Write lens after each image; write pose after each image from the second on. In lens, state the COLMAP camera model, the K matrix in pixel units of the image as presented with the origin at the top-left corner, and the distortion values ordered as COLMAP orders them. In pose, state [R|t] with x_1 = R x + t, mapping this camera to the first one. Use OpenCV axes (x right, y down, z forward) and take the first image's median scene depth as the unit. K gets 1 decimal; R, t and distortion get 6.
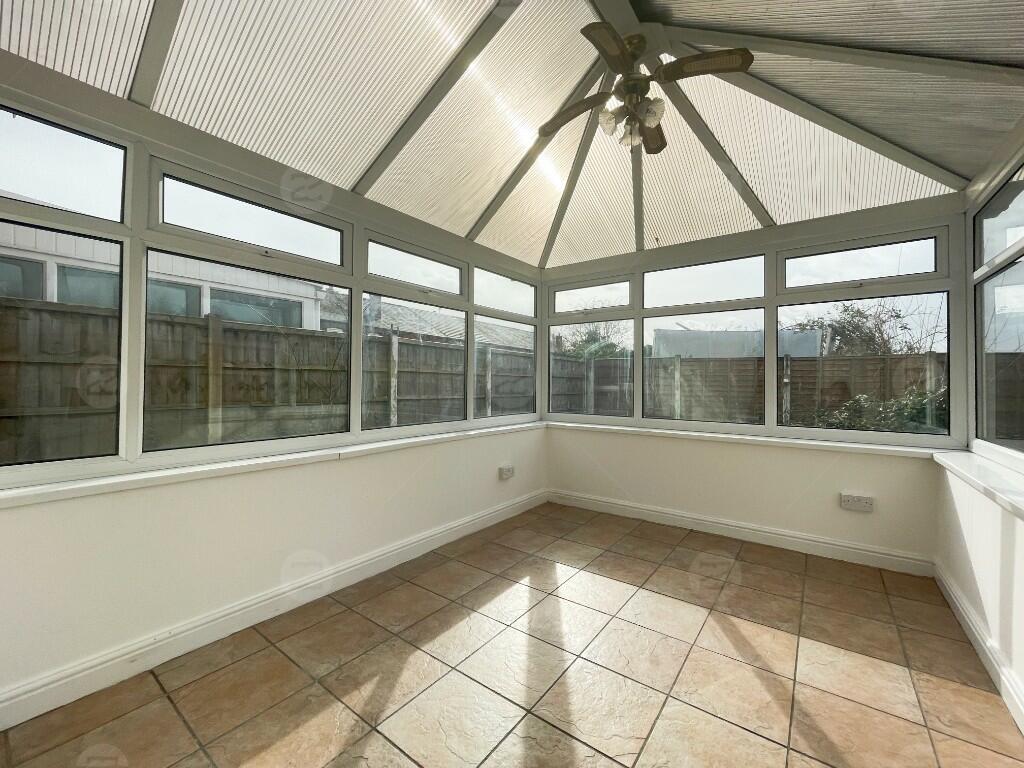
lens RADIAL K [[414.8, 0, 512.0], [0, 414.8, 384.0], [0, 0, 1]] dist [-0.001056, -0.000096]
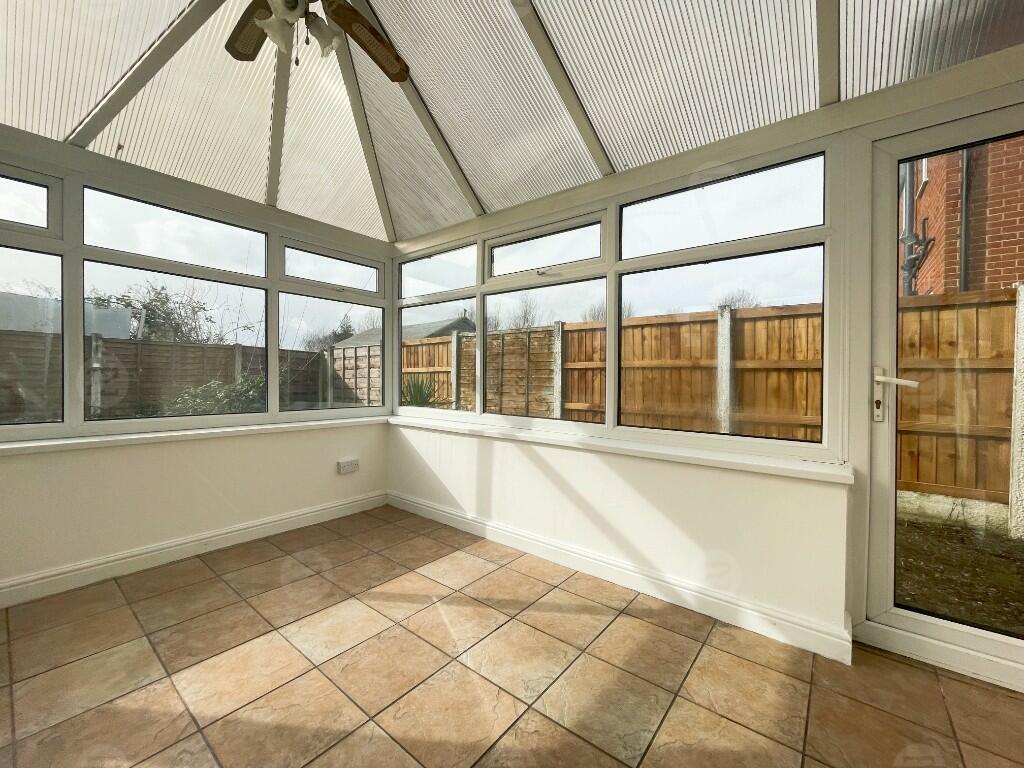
lens RADIAL K [[414.8, 0, 512.0], [0, 414.8, 384.0], [0, 0, 1]] dist [-0.001056, -0.000096]
pose [[0.040068, -0.020152, 0.998994, -0.399552], [-0.009872, 0.999740, 0.020563, 0.010169], [-0.999148, -0.010686, 0.039859, 0.485071]]
